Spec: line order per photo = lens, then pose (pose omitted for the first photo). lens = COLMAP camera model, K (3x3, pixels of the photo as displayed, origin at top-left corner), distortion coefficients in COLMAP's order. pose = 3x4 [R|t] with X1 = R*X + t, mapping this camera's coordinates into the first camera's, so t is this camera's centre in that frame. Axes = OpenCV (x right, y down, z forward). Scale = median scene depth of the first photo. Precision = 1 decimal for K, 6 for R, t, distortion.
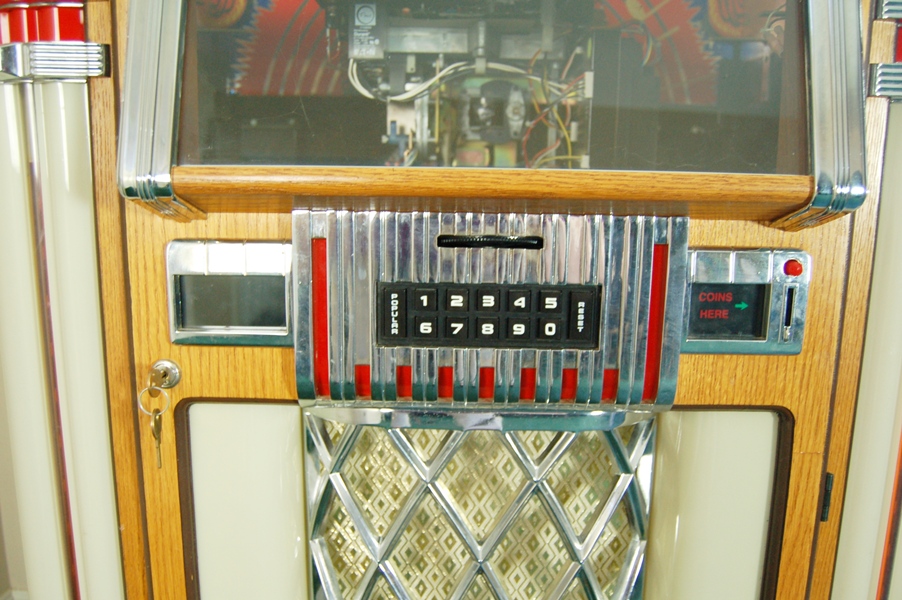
lens RADIAL K [[762.3, 0, 451.0], [0, 762.3, 300.0], [0, 0, 1]] dist [-0.099413, 0.009037]
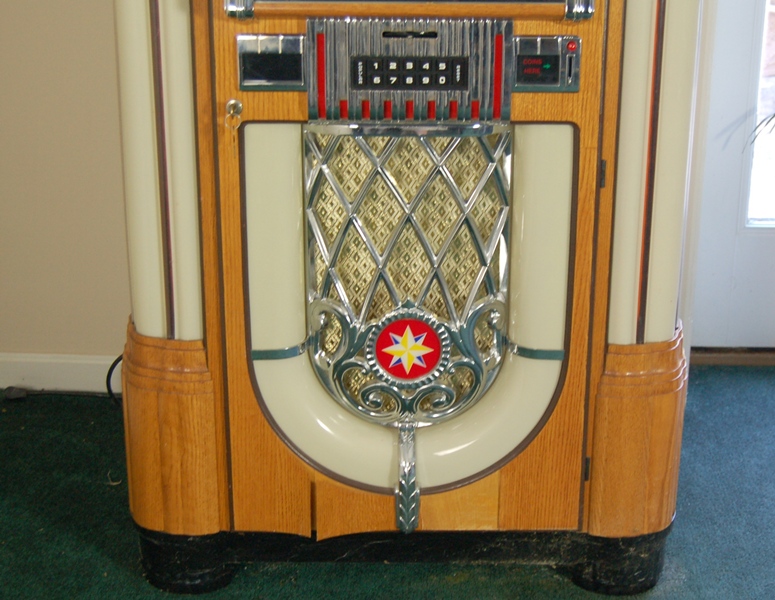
lens RADIAL K [[1494.8, 0, 421.9], [0, 1494.8, 300.2], [0, 0, 1]] dist [-0.006137, -0.158860]
pose [[0.999604, -0.015439, 0.023547, -0.016545], [0.010650, 0.981452, 0.191410, -0.133965], [-0.026066, -0.191084, 0.981228, -2.703183]]
